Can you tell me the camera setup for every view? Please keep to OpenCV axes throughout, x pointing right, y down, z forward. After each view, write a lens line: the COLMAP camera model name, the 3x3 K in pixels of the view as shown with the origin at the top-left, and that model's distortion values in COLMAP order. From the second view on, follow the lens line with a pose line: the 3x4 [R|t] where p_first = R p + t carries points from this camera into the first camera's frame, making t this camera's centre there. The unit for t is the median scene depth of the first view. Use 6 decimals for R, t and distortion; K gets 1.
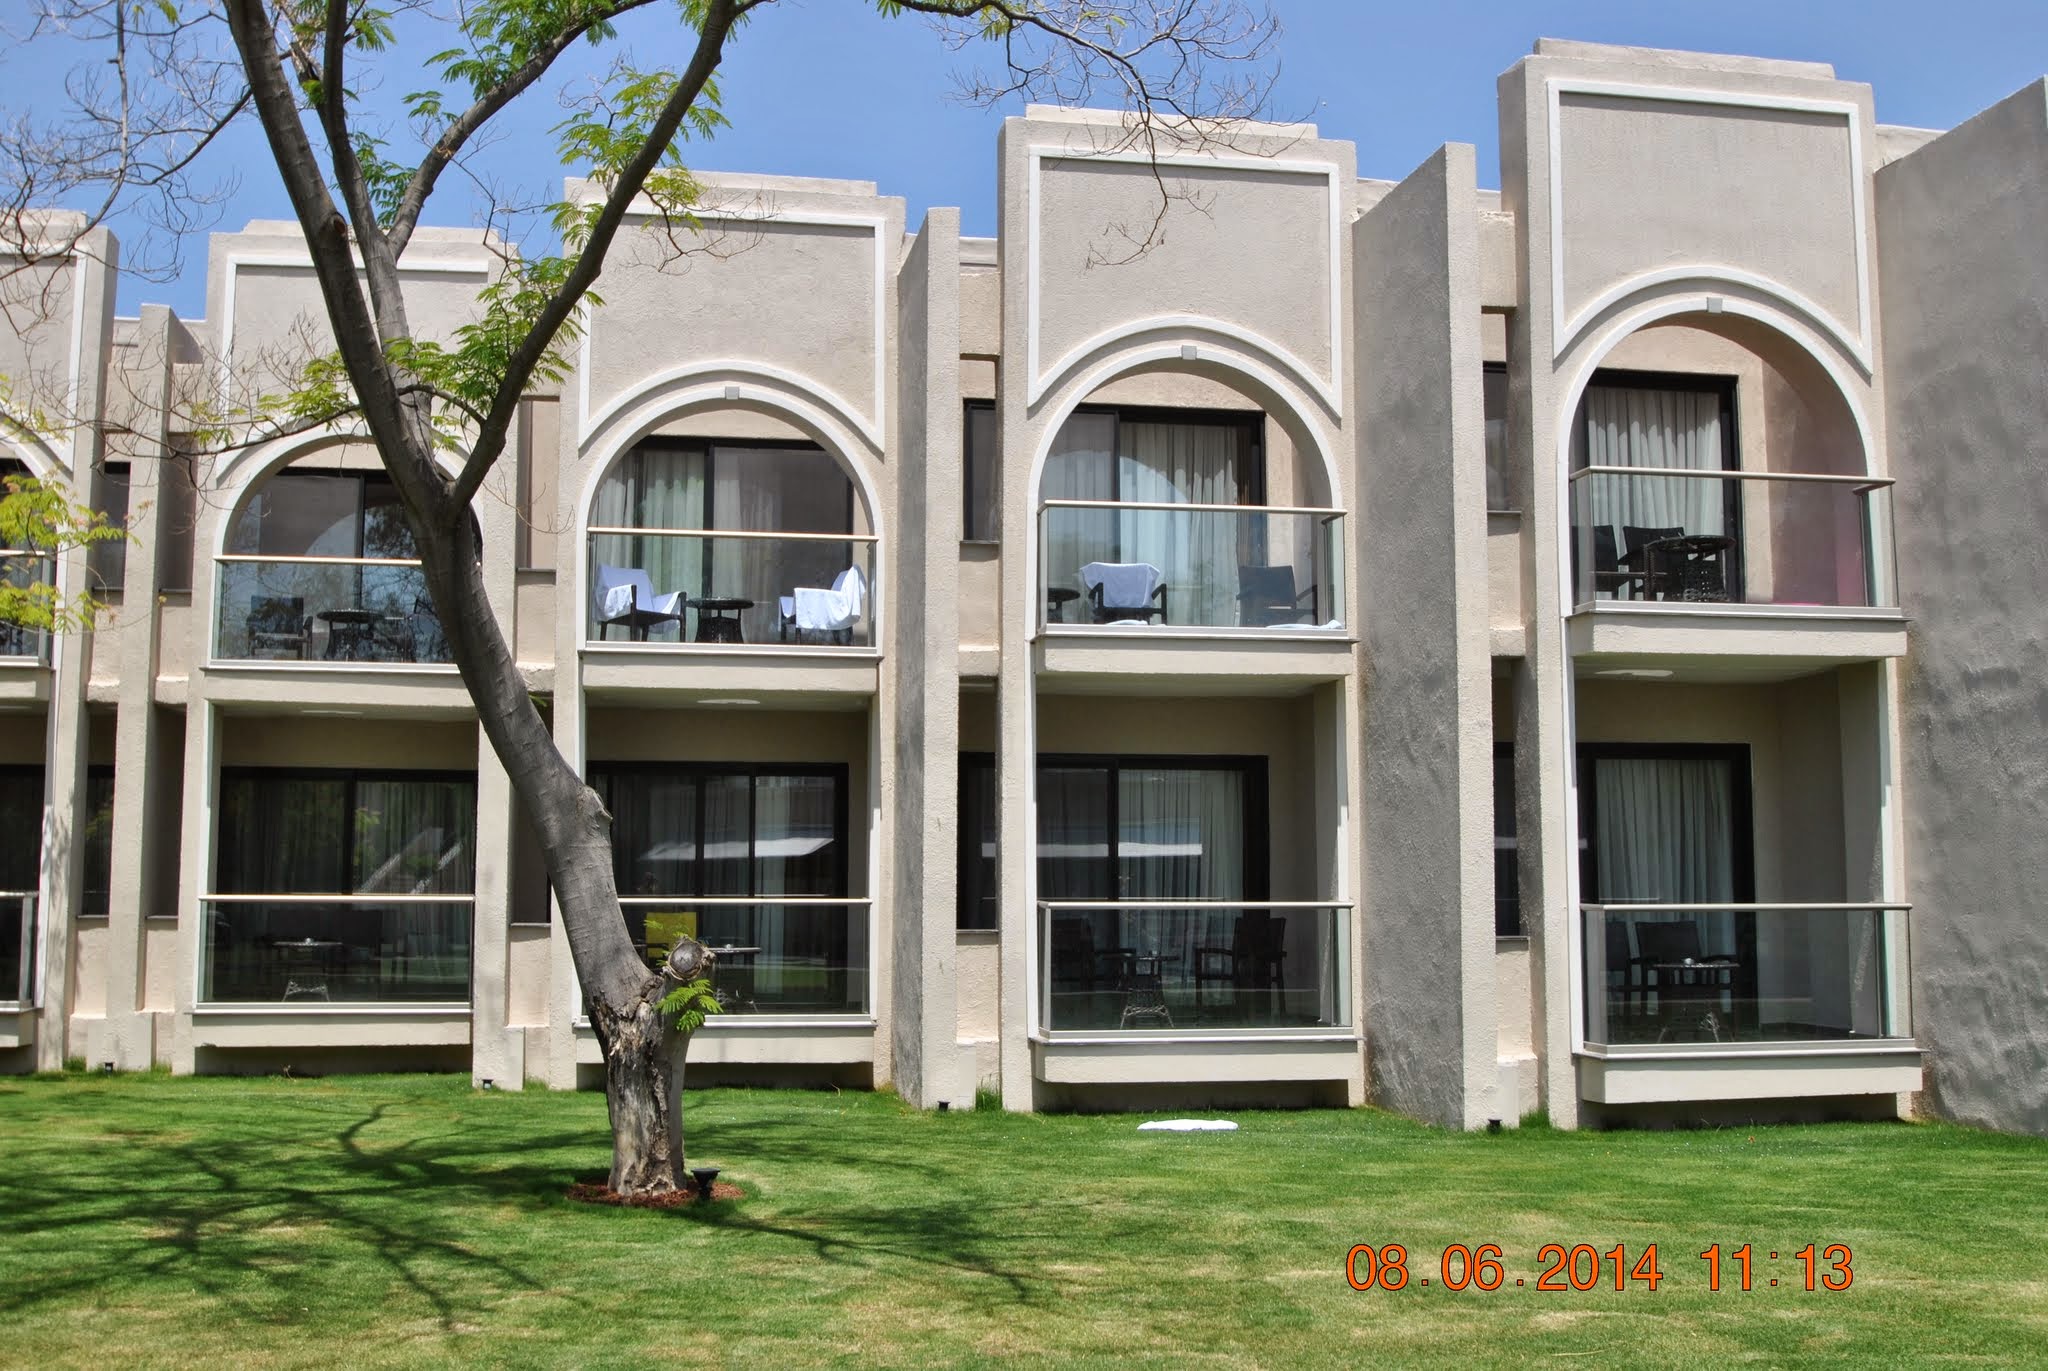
lens RADIAL K [[2079.5, 0, 1017.2], [0, 2079.5, 683.7], [0, 0, 1]] dist [-0.055168, 0.000000]
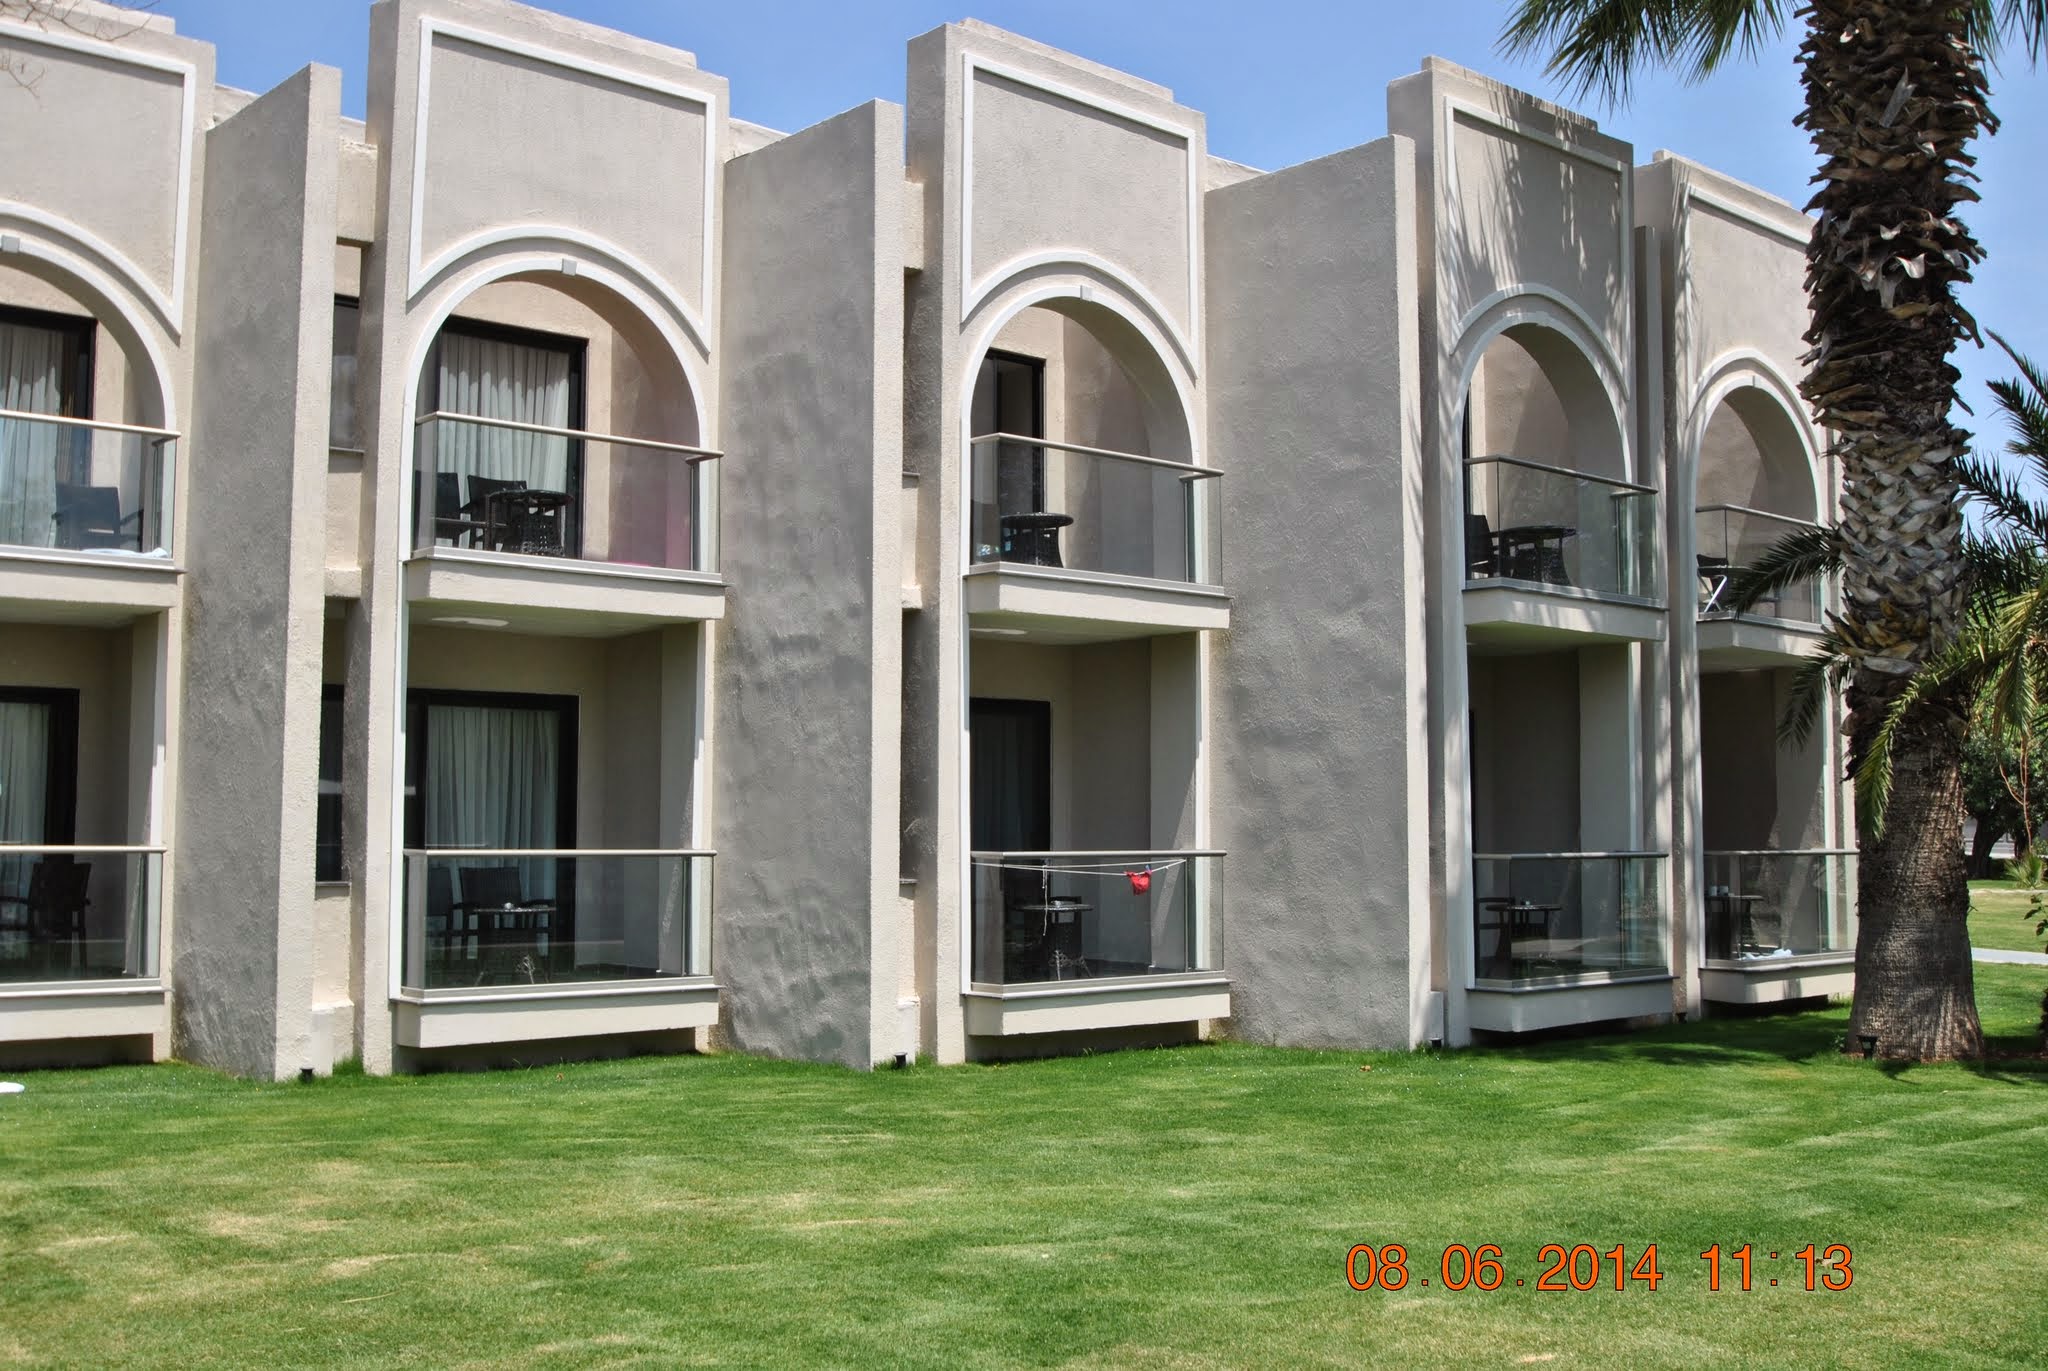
lens RADIAL K [[2079.5, 0, 997.9], [0, 2079.5, 682.2], [0, 0, 1]] dist [-0.055168, 0.000000]
pose [[0.855793, 0.038994, 0.515847, -0.254677], [-0.052087, 0.998583, 0.010928, 0.008642], [-0.514690, -0.036222, 0.856611, 0.098605]]
